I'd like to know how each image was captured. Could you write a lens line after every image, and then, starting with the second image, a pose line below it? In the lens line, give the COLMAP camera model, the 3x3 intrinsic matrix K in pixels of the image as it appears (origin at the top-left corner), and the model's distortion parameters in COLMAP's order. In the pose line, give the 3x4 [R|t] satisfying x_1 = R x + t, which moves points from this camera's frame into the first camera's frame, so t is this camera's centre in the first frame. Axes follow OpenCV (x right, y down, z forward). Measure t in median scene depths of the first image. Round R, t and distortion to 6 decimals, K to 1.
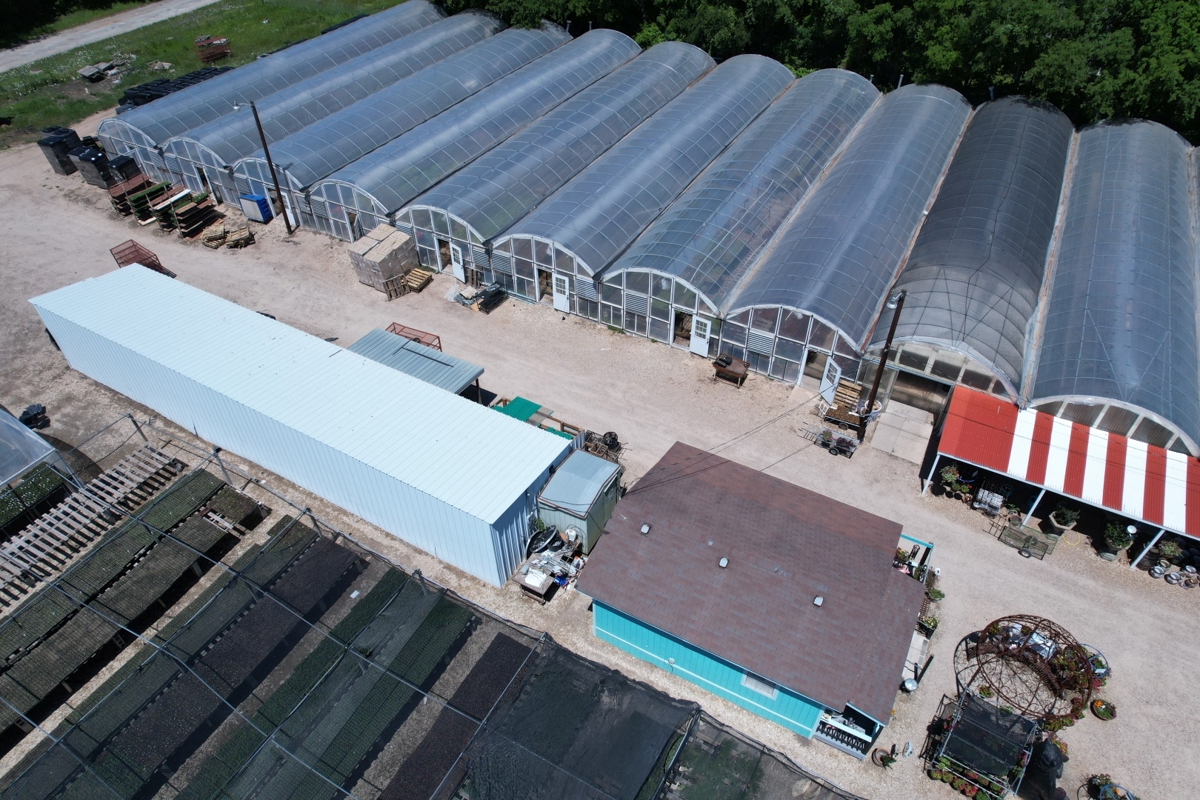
lens RADIAL K [[765.5, 0, 602.6], [0, 765.5, 415.9], [0, 0, 1]] dist [-0.080245, 0.070936]
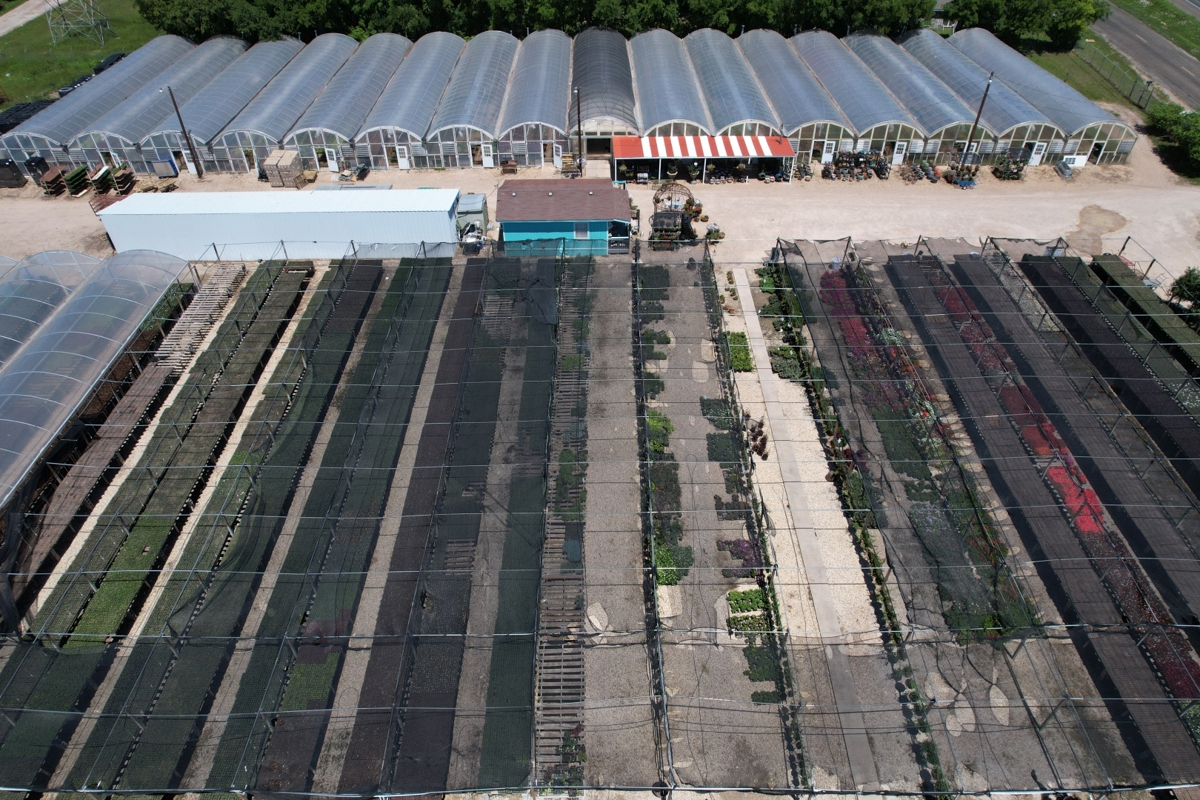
lens RADIAL K [[765.5, 0, 602.7], [0, 765.5, 412.6], [0, 0, 1]] dist [-0.080245, 0.070936]
pose [[0.872001, -0.322777, 0.368006, -0.470705], [0.336920, 0.941142, 0.027132, 0.488851], [-0.355103, 0.100330, 0.929428, -0.716712]]
